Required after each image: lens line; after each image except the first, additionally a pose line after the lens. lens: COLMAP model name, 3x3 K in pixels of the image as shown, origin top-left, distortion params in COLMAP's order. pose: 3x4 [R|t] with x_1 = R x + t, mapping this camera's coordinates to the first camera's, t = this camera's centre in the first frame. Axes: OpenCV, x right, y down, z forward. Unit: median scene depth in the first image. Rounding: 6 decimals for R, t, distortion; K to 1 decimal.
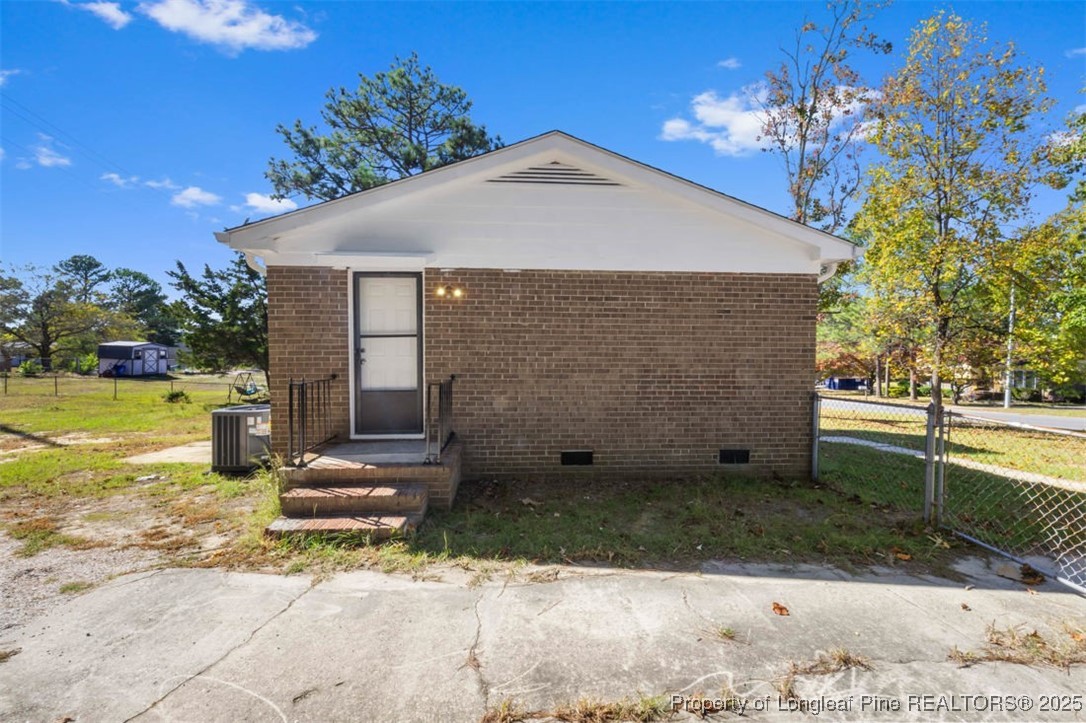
lens RADIAL K [[456.4, 0, 542.4], [0, 456.4, 358.4], [0, 0, 1]] dist [-0.000909, 0.000283]
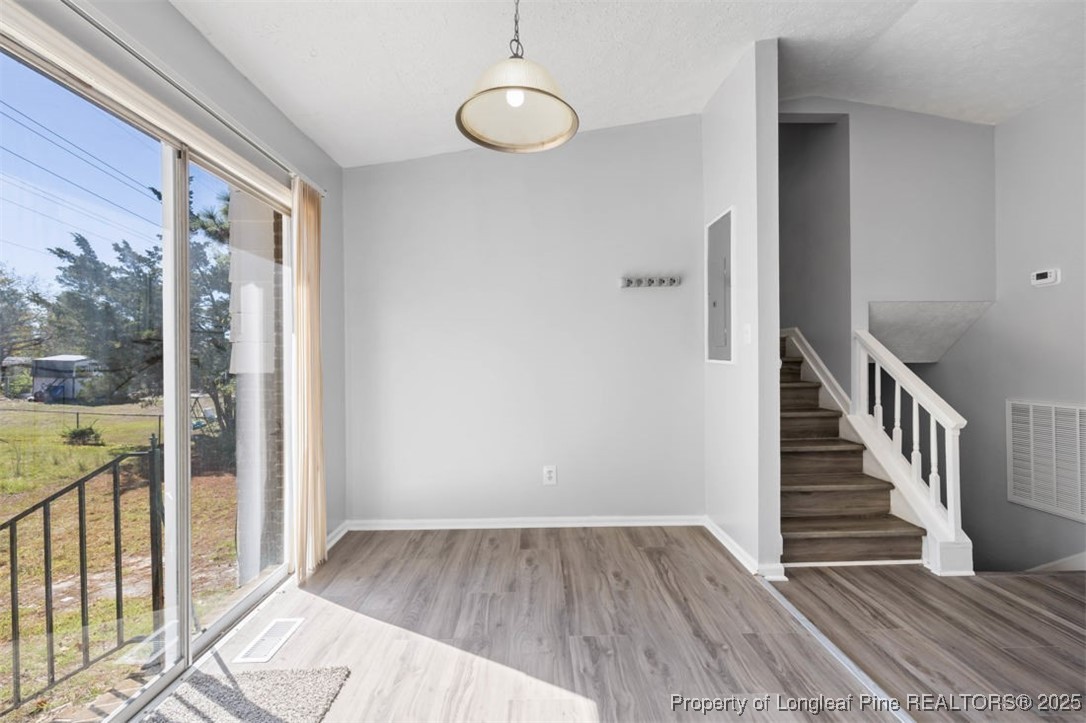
lens RADIAL K [[456.4, 0, 544.2], [0, 456.4, 359.9], [0, 0, 1]] dist [-0.000909, 0.000283]
pose [[0.999294, -0.011419, -0.035790, -0.062060], [0.010908, 0.999836, -0.014441, -0.008926], [0.035949, 0.014040, 0.999255, 0.247691]]
